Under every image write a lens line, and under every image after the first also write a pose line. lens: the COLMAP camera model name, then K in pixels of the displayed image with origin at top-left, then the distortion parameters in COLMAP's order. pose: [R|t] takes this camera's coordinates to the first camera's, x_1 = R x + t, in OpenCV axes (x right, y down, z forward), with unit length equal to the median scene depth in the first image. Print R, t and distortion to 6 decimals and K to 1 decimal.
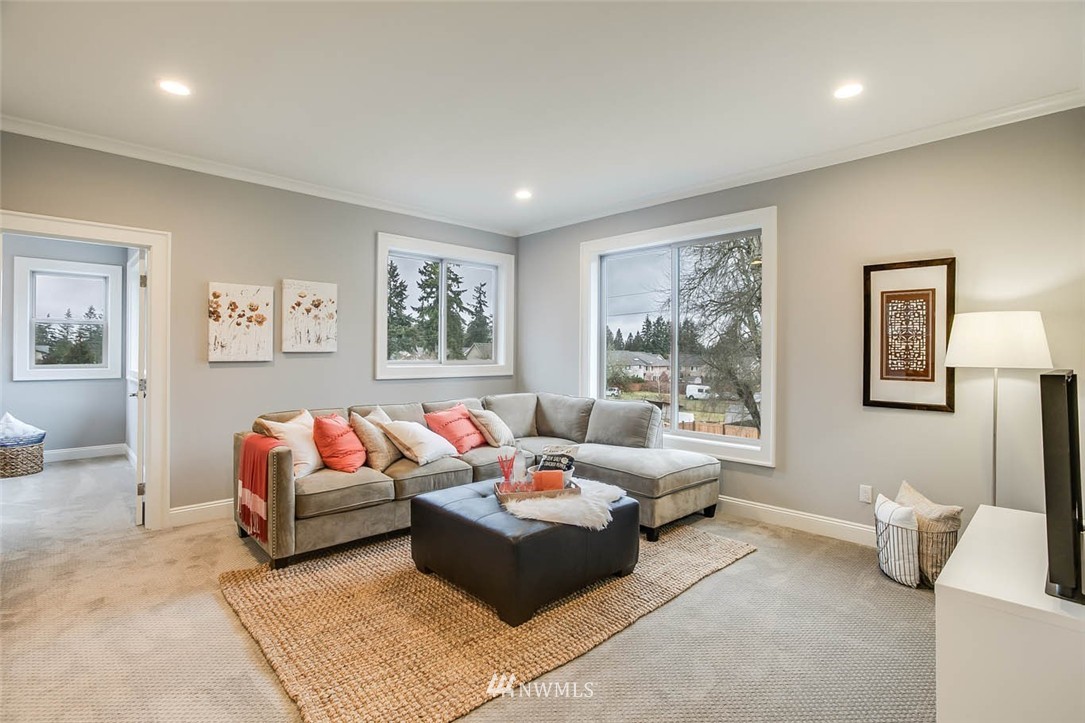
lens RADIAL K [[523.7, 0, 543.8], [0, 523.7, 353.3], [0, 0, 1]] dist [-0.009548, 0.000483]
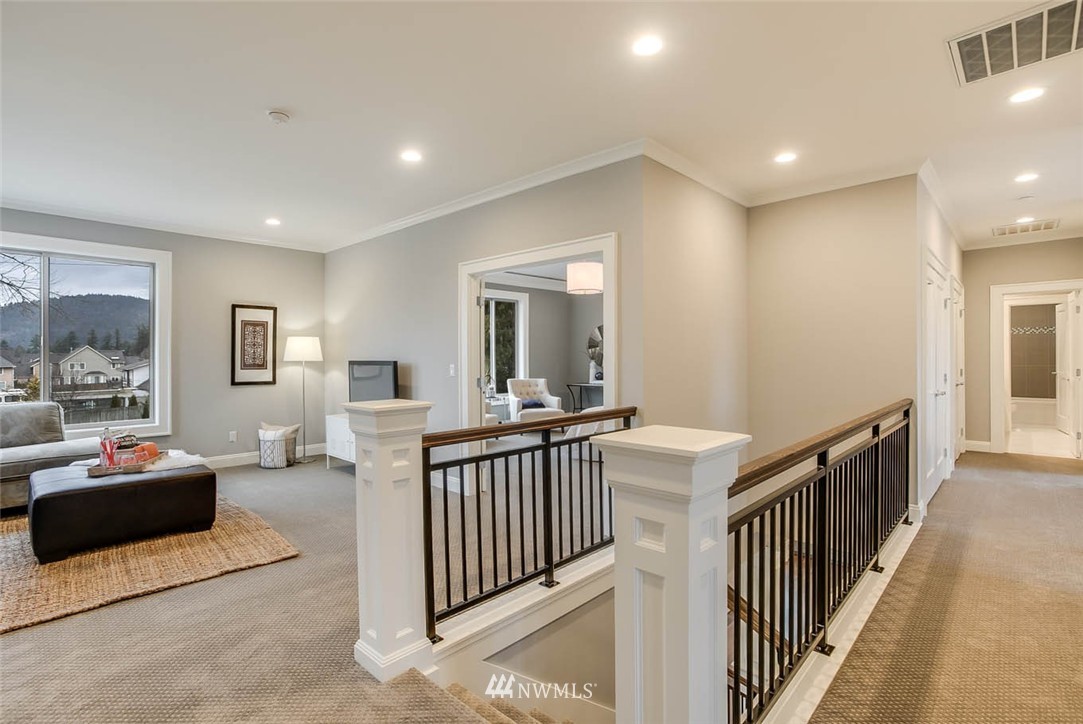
lens RADIAL K [[522.8, 0, 540.6], [0, 522.8, 357.2], [0, 0, 1]] dist [-0.009548, 0.000483]
pose [[-0.028255, -0.008524, 0.999564, -1.160480], [0.002037, 0.999961, 0.008585, -0.005125], [-0.999599, 0.002278, -0.028236, 0.035150]]
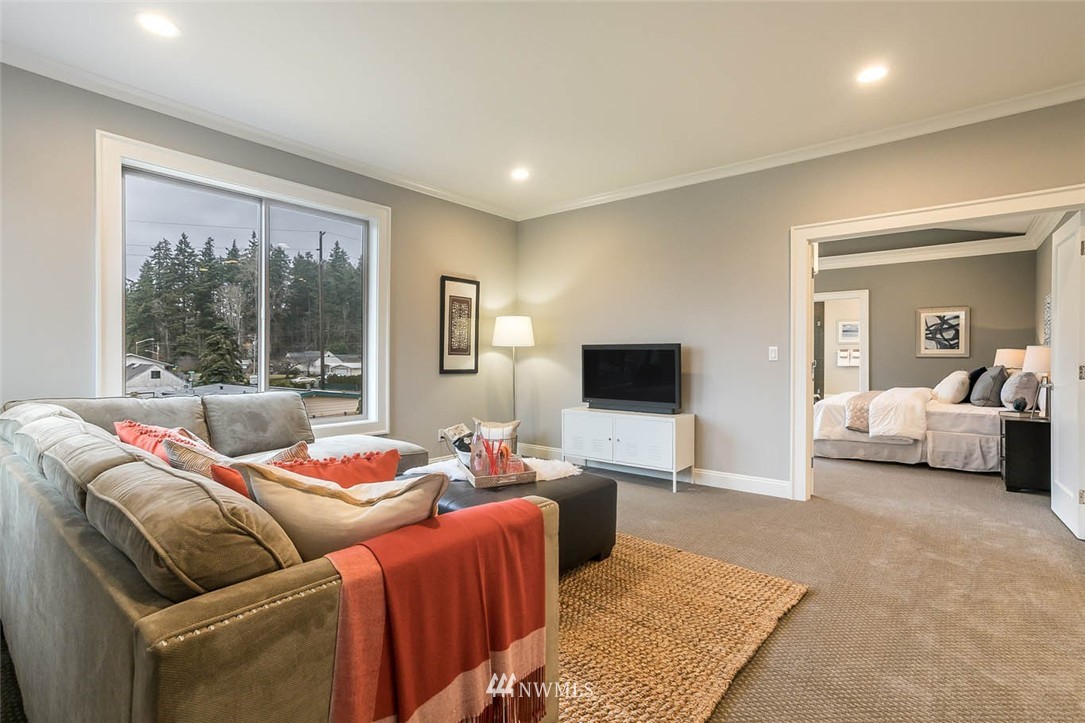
lens RADIAL K [[526.0, 0, 543.2], [0, 526.0, 357.1], [0, 0, 1]] dist [-0.000439, 0.000192]
pose [[-0.114758, -0.008336, 0.993359, -0.865010], [-0.005391, 0.999955, 0.007768, 0.043829], [-0.993379, -0.004464, -0.114797, 0.914729]]
